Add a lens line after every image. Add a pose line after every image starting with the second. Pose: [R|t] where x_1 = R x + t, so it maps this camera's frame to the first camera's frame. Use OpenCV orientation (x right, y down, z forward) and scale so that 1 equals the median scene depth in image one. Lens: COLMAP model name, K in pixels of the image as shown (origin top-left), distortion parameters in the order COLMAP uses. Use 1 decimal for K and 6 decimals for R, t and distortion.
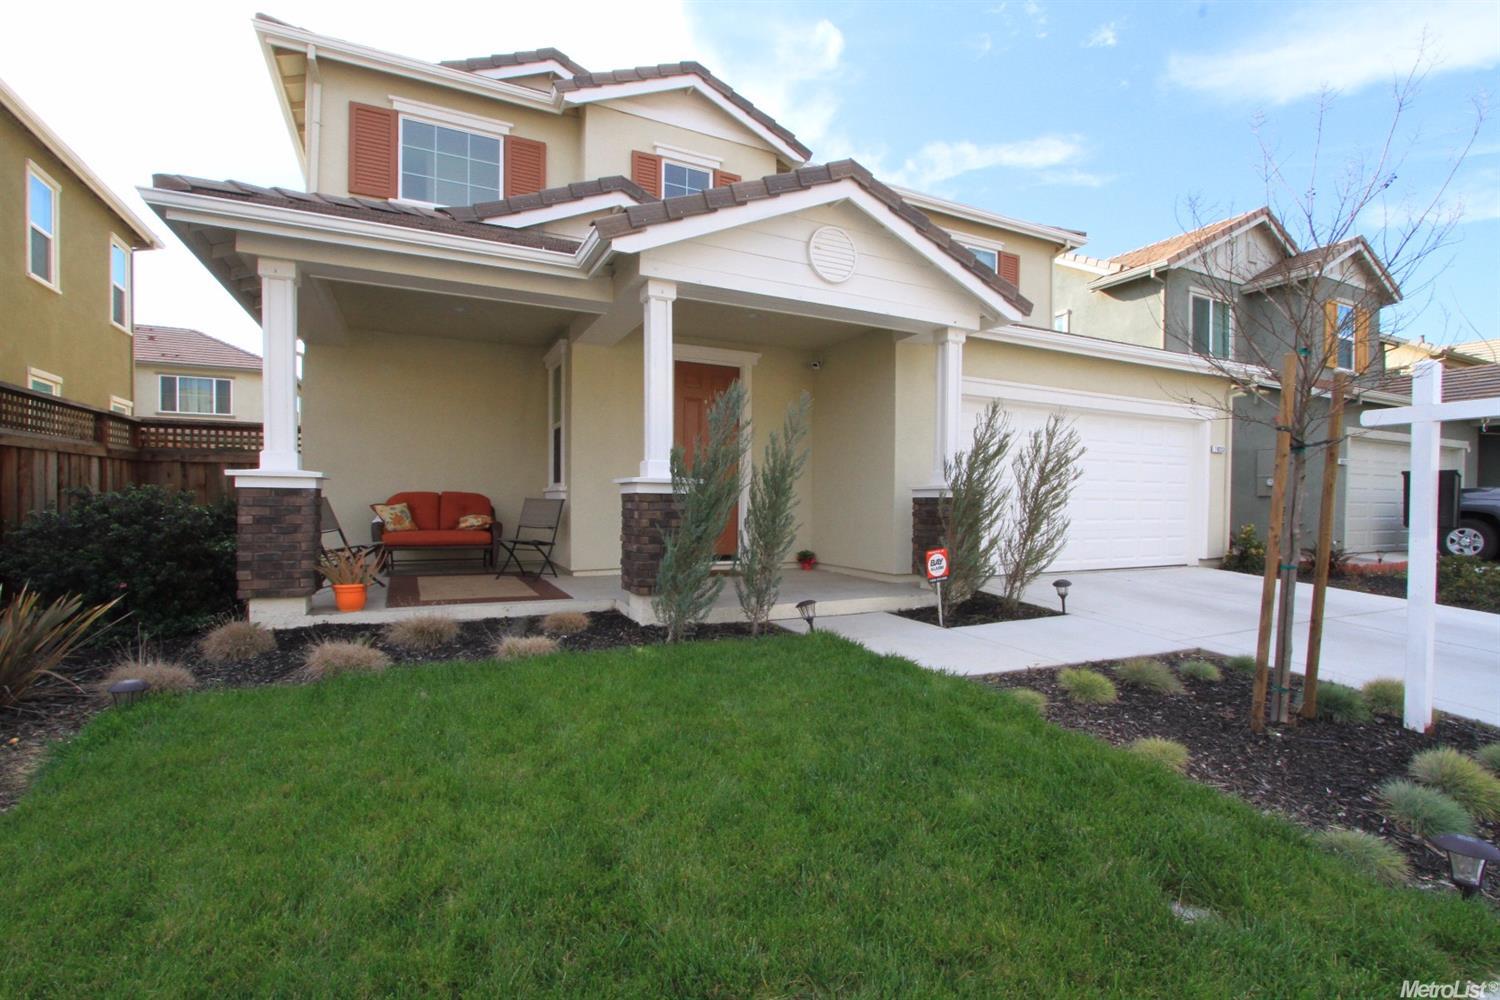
lens RADIAL K [[698.9, 0, 767.4], [0, 698.9, 517.8], [0, 0, 1]] dist [-0.017478, 0.001644]
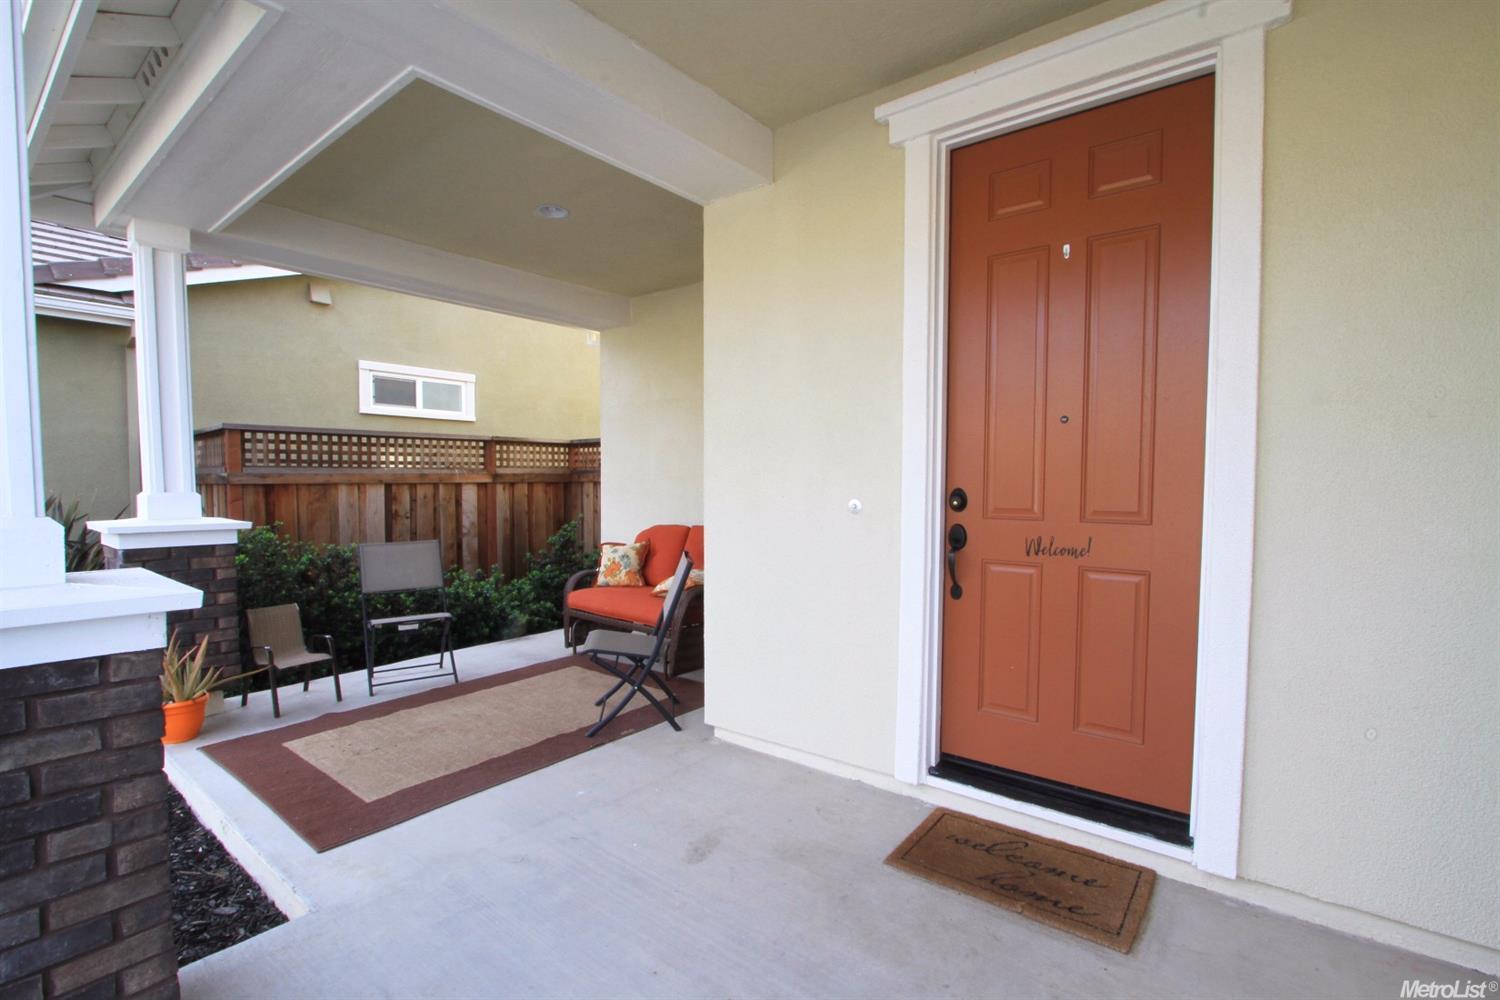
lens RADIAL K [[694.1, 0, 752.4], [0, 694.1, 519.1], [0, 0, 1]] dist [-0.004637, -0.000063]
pose [[0.411560, 0.038851, -0.910554, 0.125443], [-0.019177, 0.999239, 0.033968, -0.069040], [0.911181, 0.003482, 0.411992, 0.836643]]
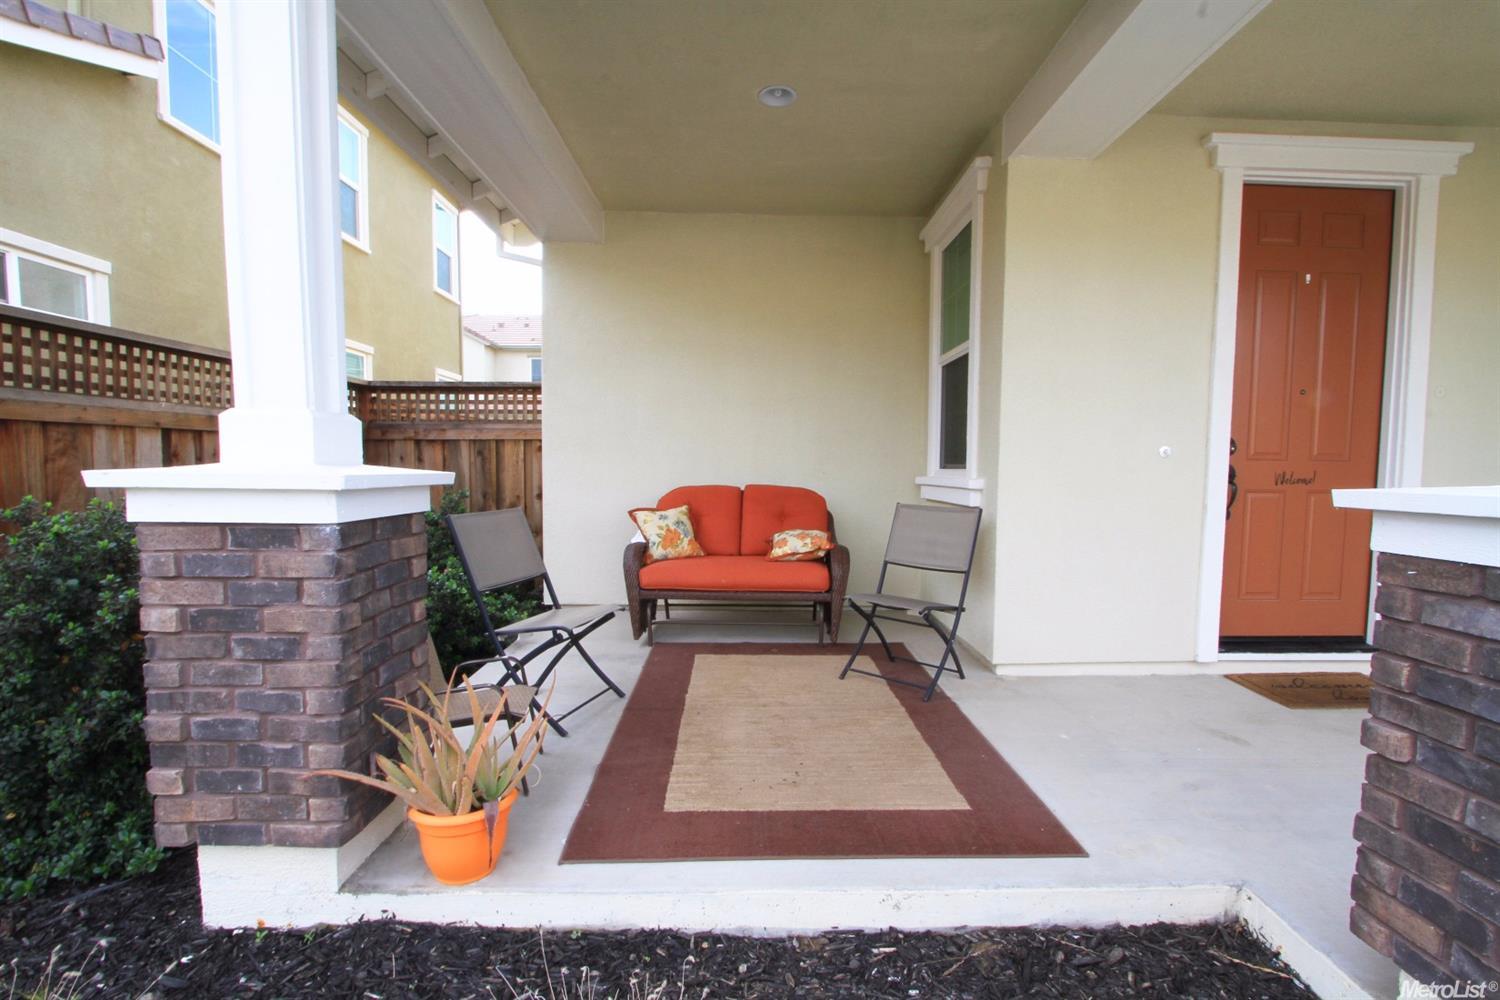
lens RADIAL K [[698.9, 0, 767.4], [0, 698.9, 517.8], [0, 0, 1]] dist [-0.017478, 0.001644]
pose [[0.905026, 0.030327, -0.424275, -0.222444], [-0.010373, 0.998732, 0.049262, -0.041255], [0.425231, -0.040183, 0.904193, 0.522842]]
